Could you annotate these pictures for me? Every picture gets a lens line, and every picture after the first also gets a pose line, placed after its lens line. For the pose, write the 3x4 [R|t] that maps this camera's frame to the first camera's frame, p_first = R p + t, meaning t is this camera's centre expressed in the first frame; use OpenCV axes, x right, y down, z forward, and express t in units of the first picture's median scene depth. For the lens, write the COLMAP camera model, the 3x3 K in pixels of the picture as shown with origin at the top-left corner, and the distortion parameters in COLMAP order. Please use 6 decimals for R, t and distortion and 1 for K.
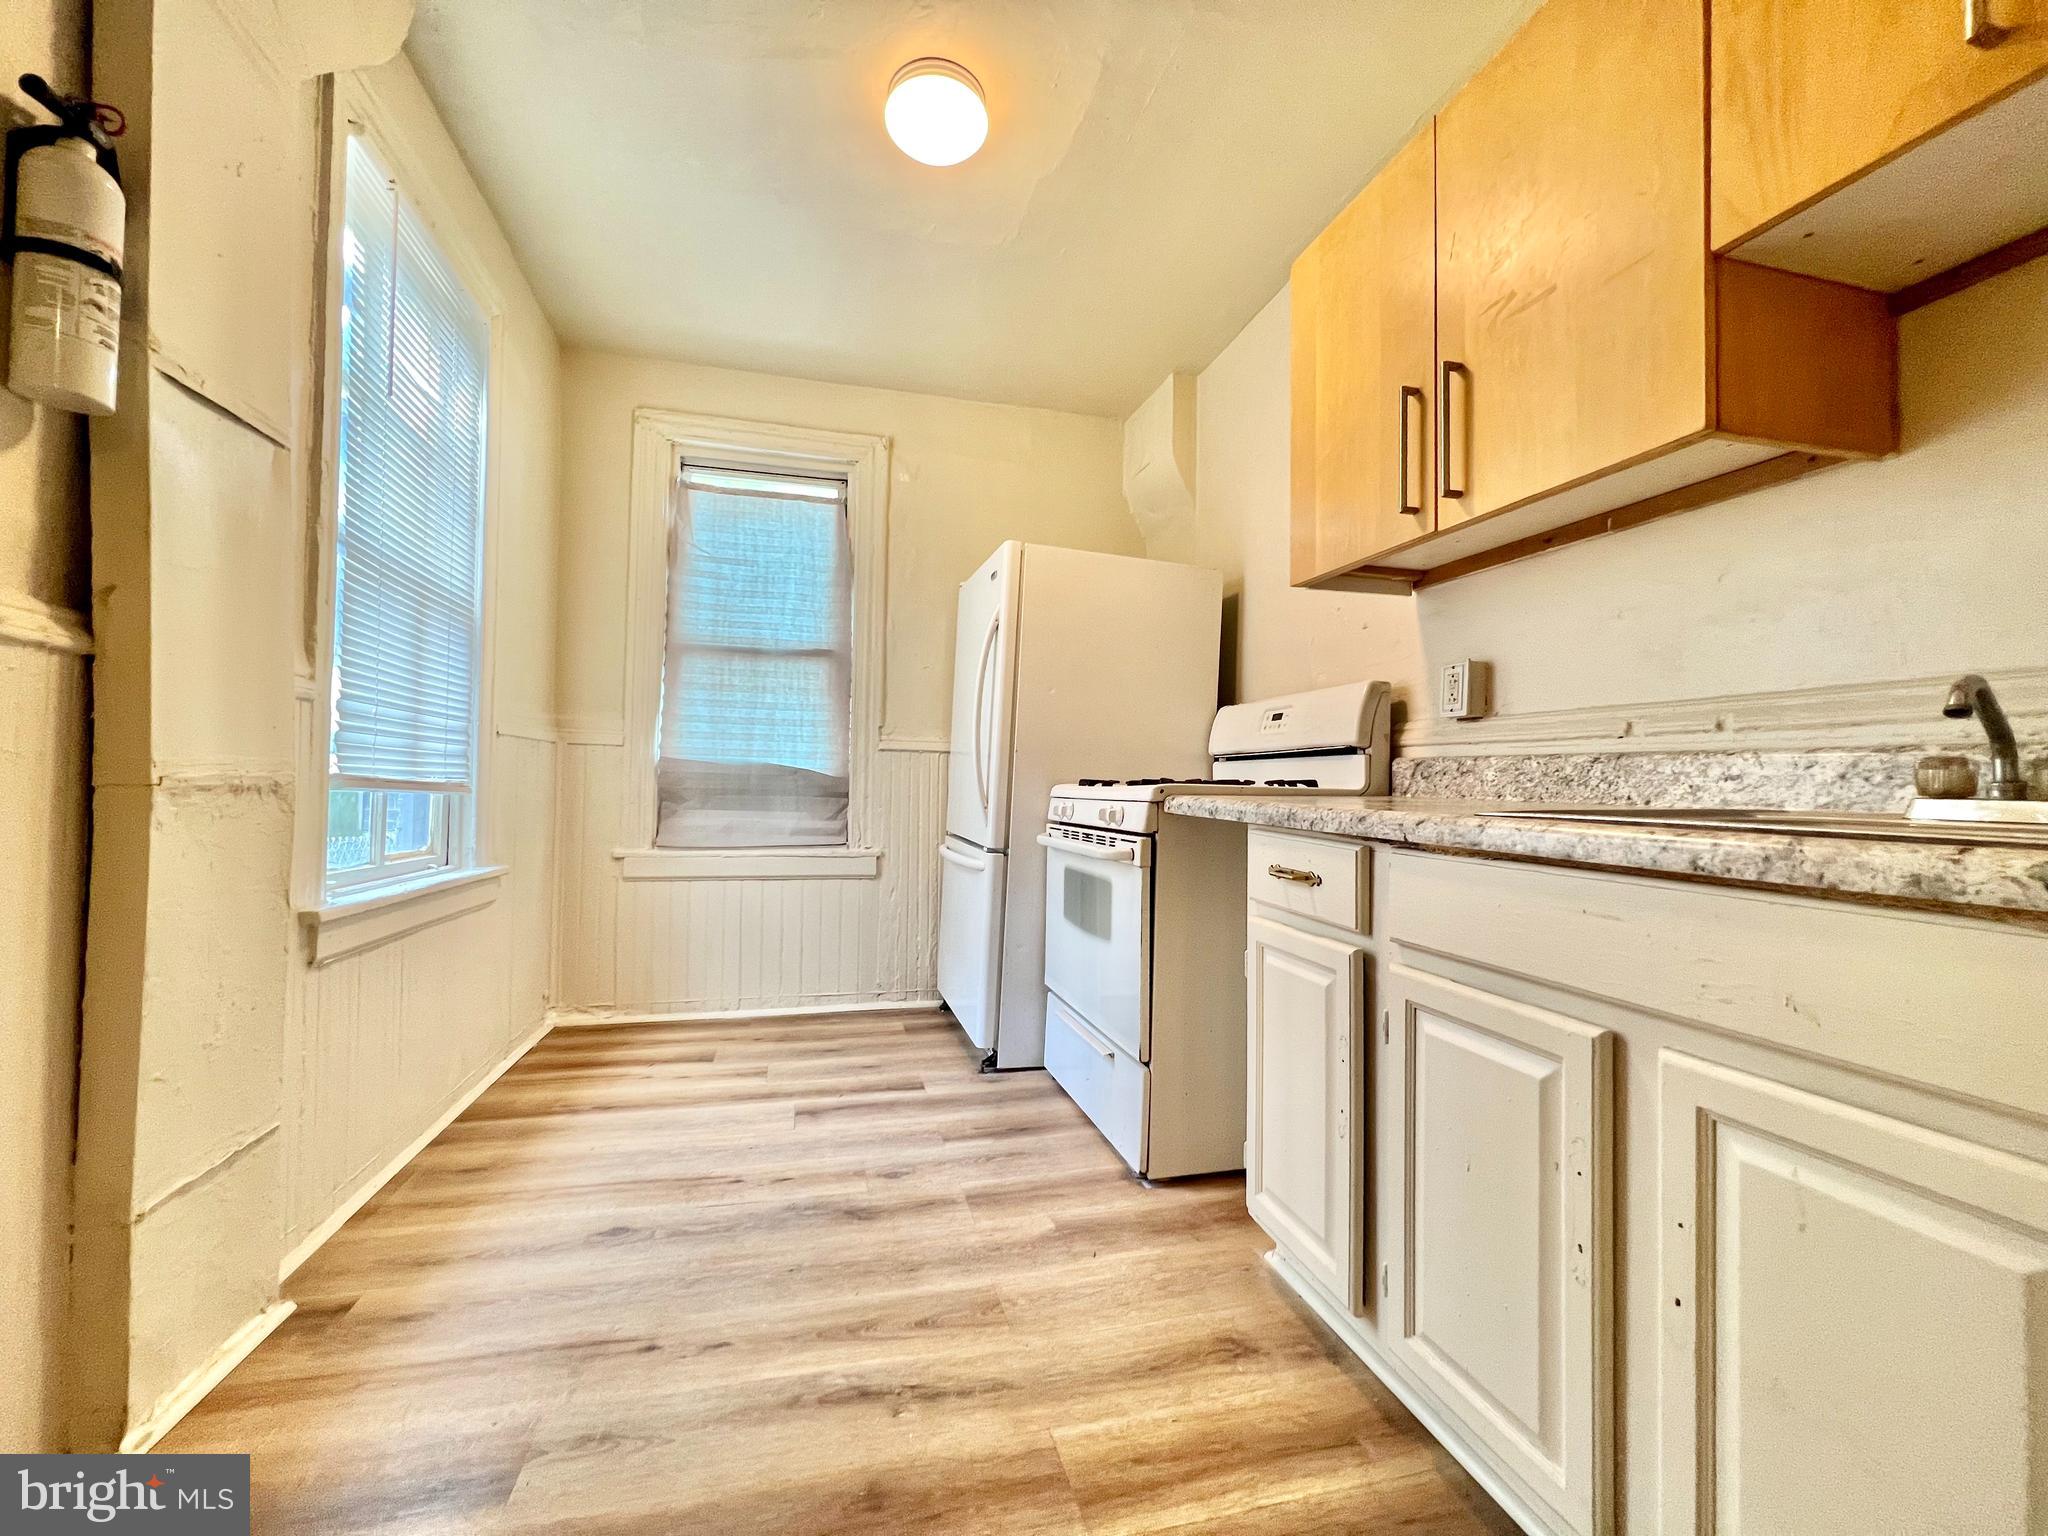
lens RADIAL K [[829.8, 0, 1017.4], [0, 829.8, 766.4], [0, 0, 1]] dist [0.001532, 0.000122]
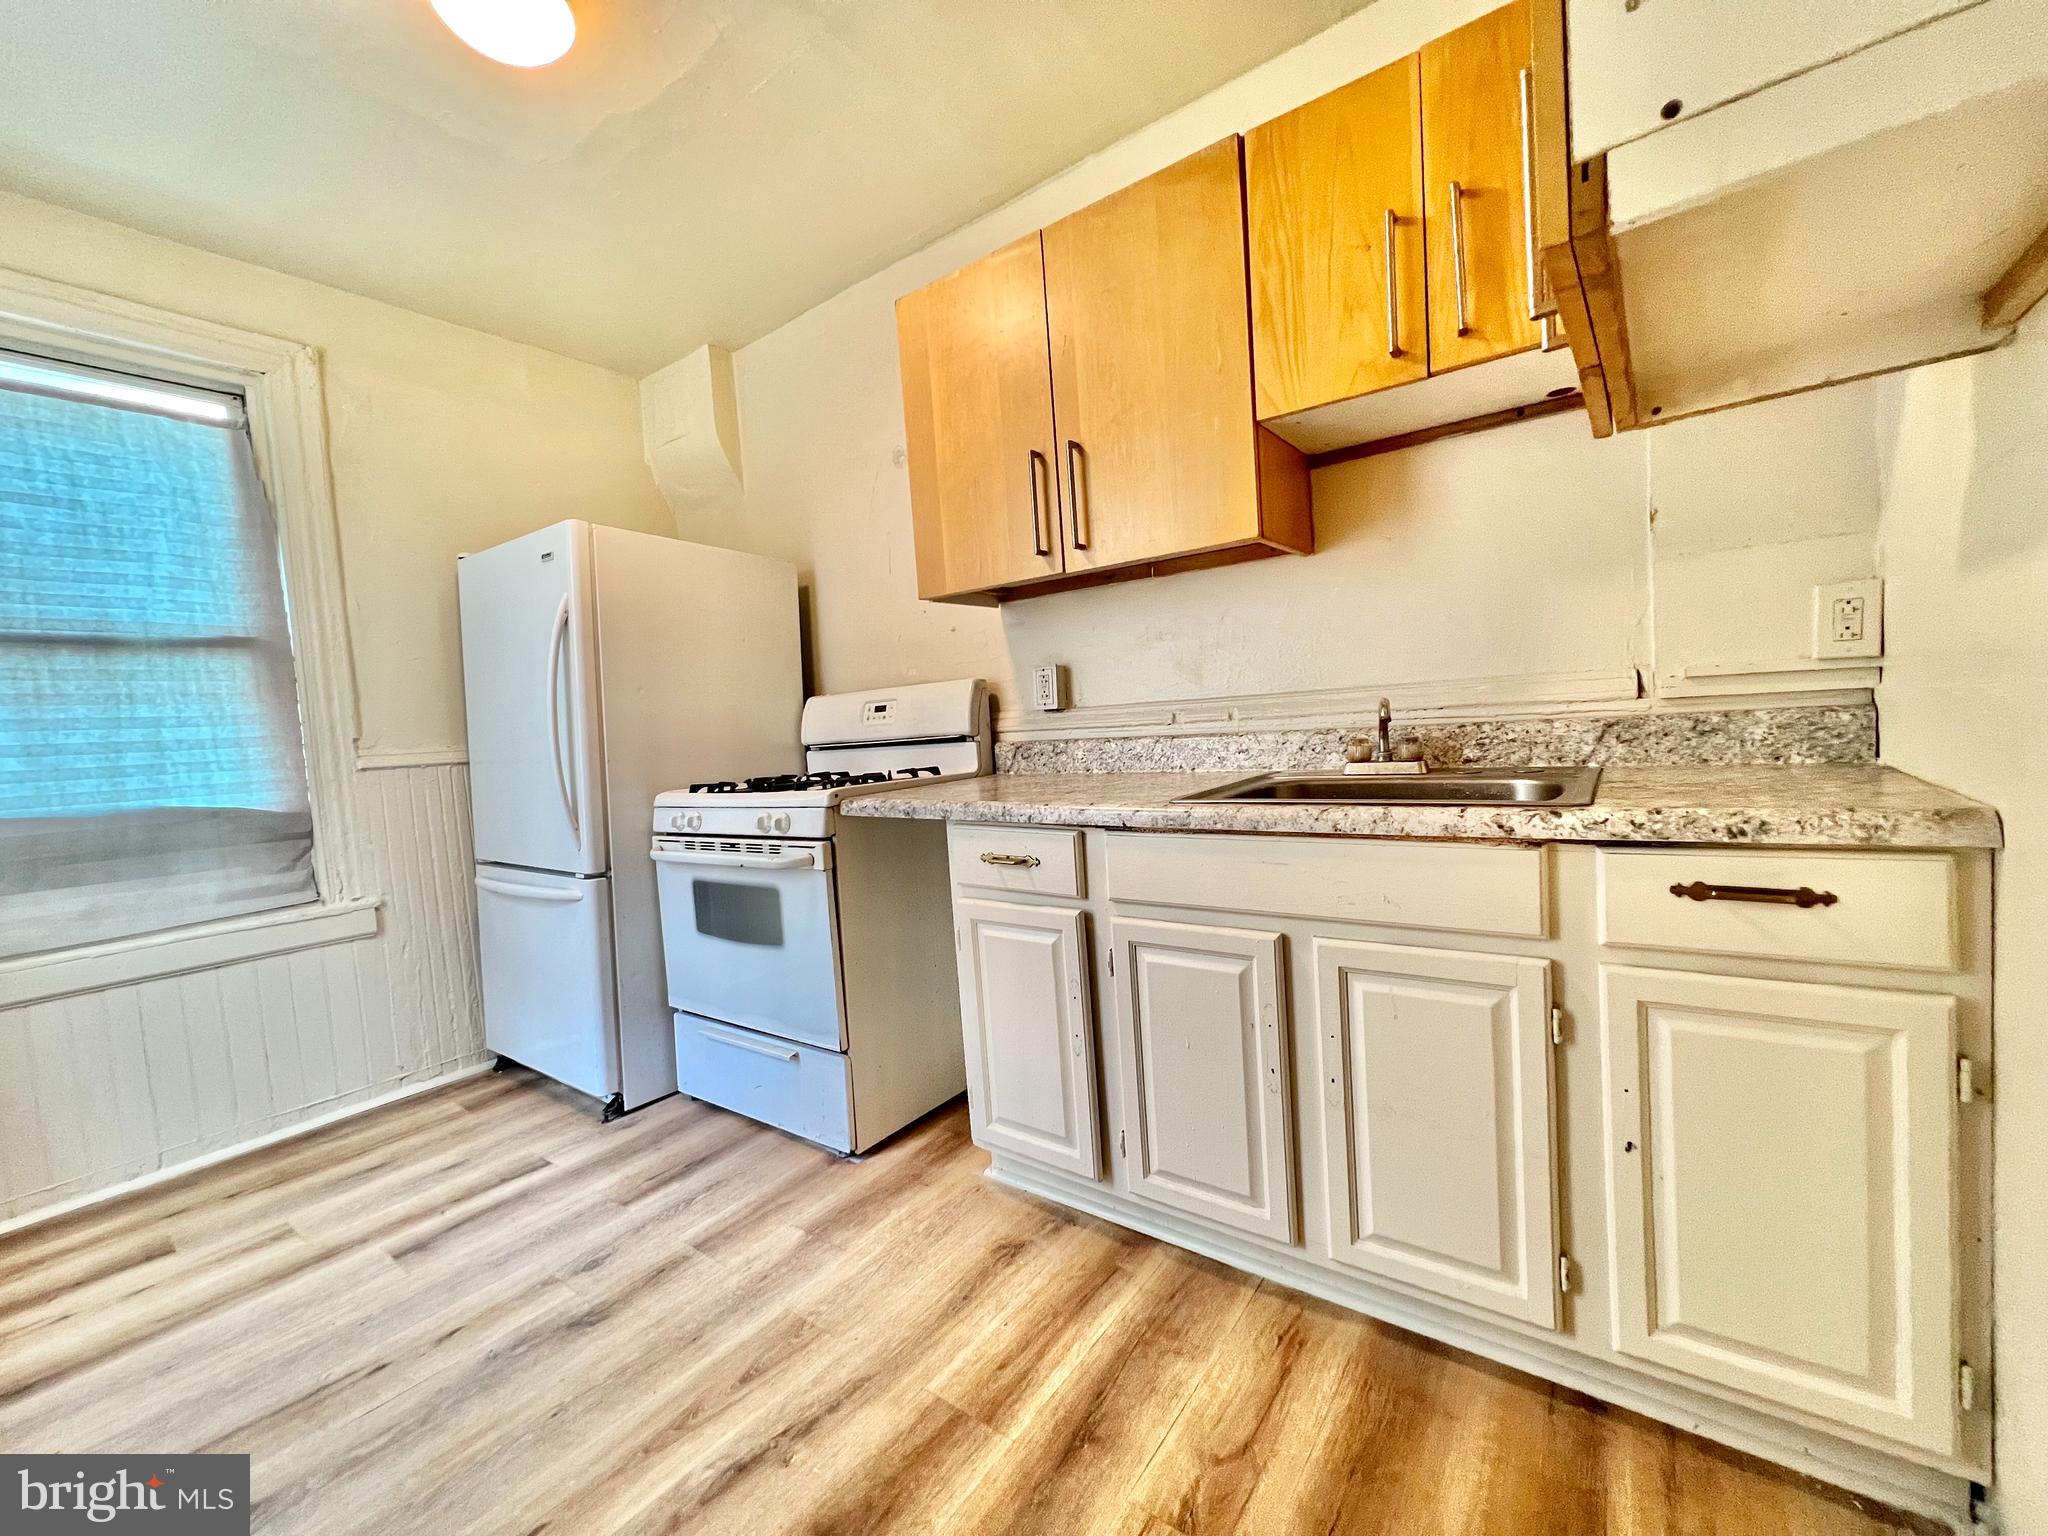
lens RADIAL K [[829.8, 0, 1028.2], [0, 829.8, 767.1], [0, 0, 1]] dist [0.001532, 0.000122]
pose [[0.773328, -0.102481, 0.625669, -0.303817], [0.066234, 0.994509, 0.081030, -0.078338], [-0.630537, -0.021222, 0.775869, 0.035742]]
